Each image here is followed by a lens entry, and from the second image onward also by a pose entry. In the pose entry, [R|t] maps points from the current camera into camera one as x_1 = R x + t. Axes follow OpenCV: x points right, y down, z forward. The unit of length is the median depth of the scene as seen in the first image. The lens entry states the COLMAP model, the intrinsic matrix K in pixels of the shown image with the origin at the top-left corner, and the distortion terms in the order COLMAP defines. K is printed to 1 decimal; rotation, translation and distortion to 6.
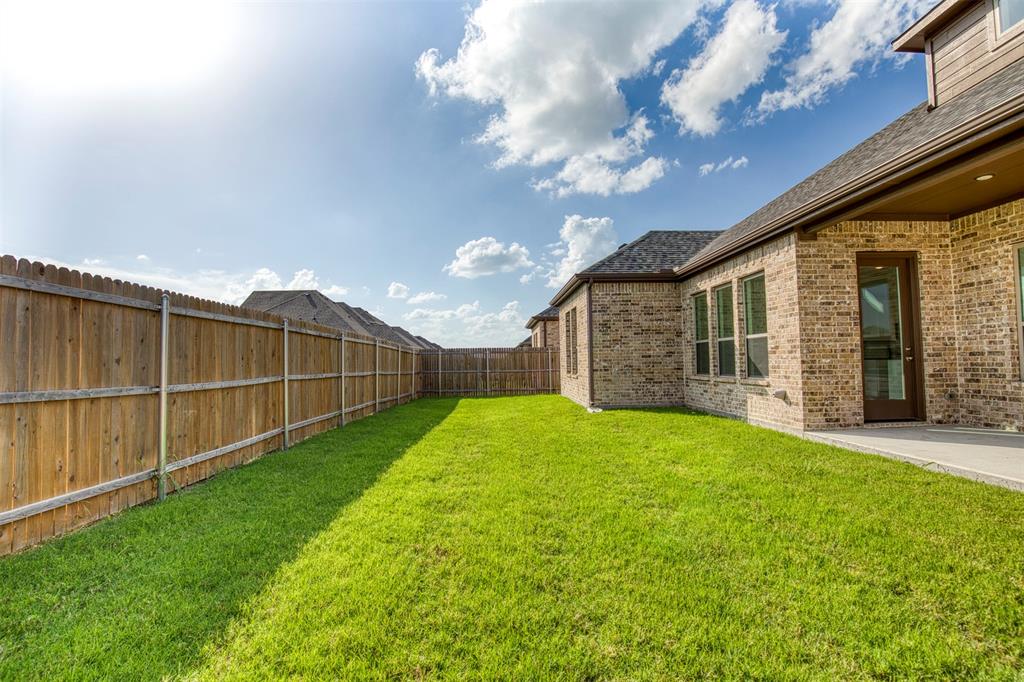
lens RADIAL K [[468.6, 0, 512.0], [0, 468.6, 341.0], [0, 0, 1]] dist [-0.058630, 0.023187]
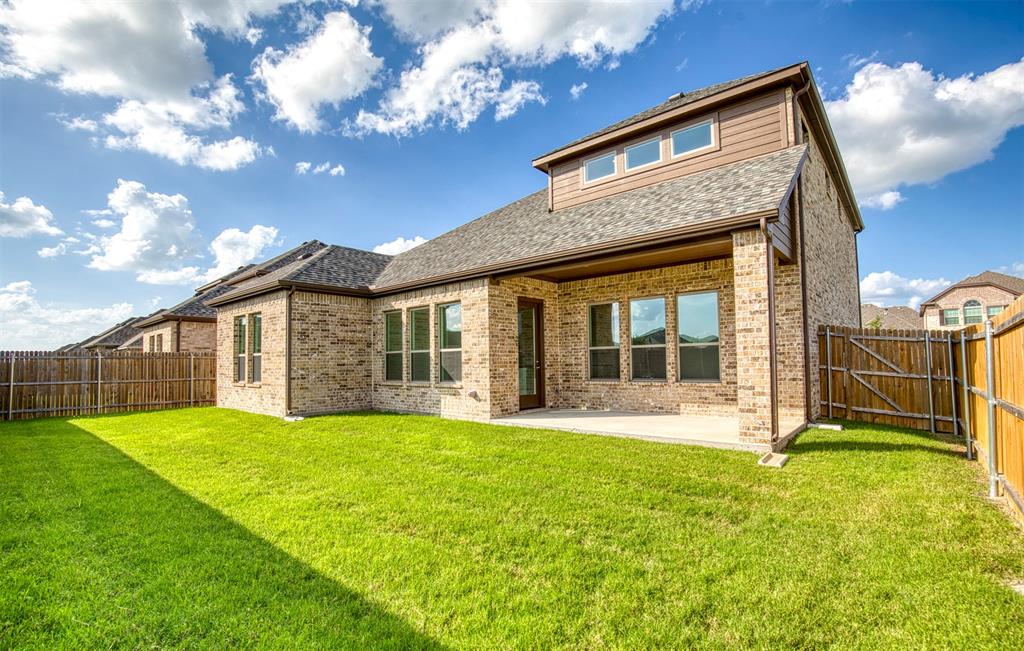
lens RADIAL K [[479.3, 0, 513.1], [0, 479.3, 341.9], [0, 0, 1]] dist [0.000634, 0.000257]
pose [[0.678146, 0.037426, 0.733974, -0.366909], [-0.030058, 0.999279, -0.023183, -0.008702], [-0.734312, -0.006340, 0.678782, -0.050912]]
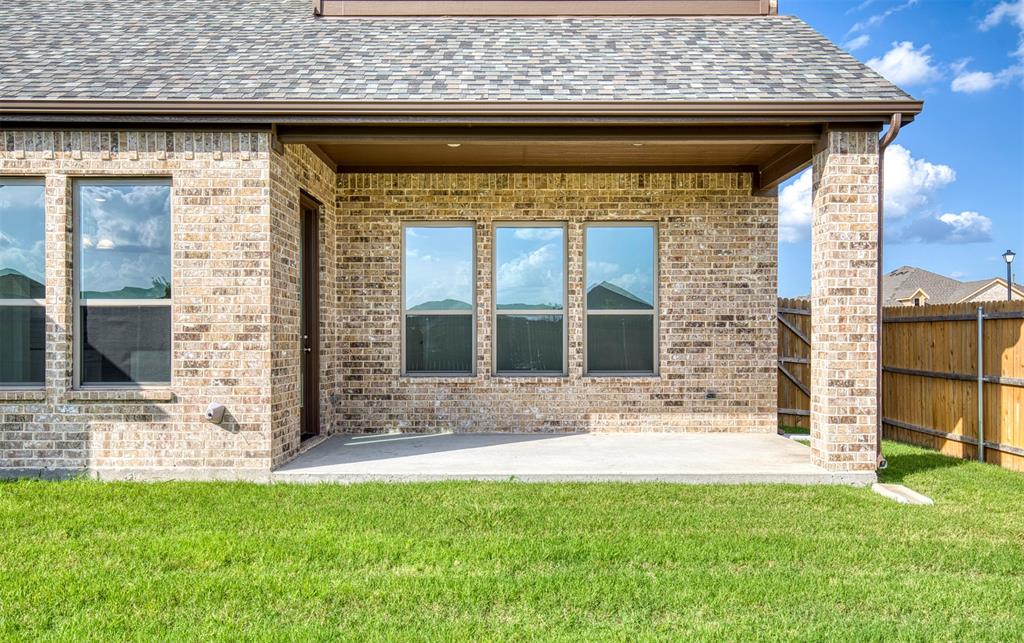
lens RADIAL K [[798.8, 0, 511.5], [0, 798.8, 336.8], [0, 0, 1]] dist [0.034216, 0.000048]
pose [[0.023574, 0.020505, 0.999512, -0.354704], [-0.046811, 0.998716, -0.019384, 0.024940], [-0.998626, -0.046331, 0.024503, 0.596134]]
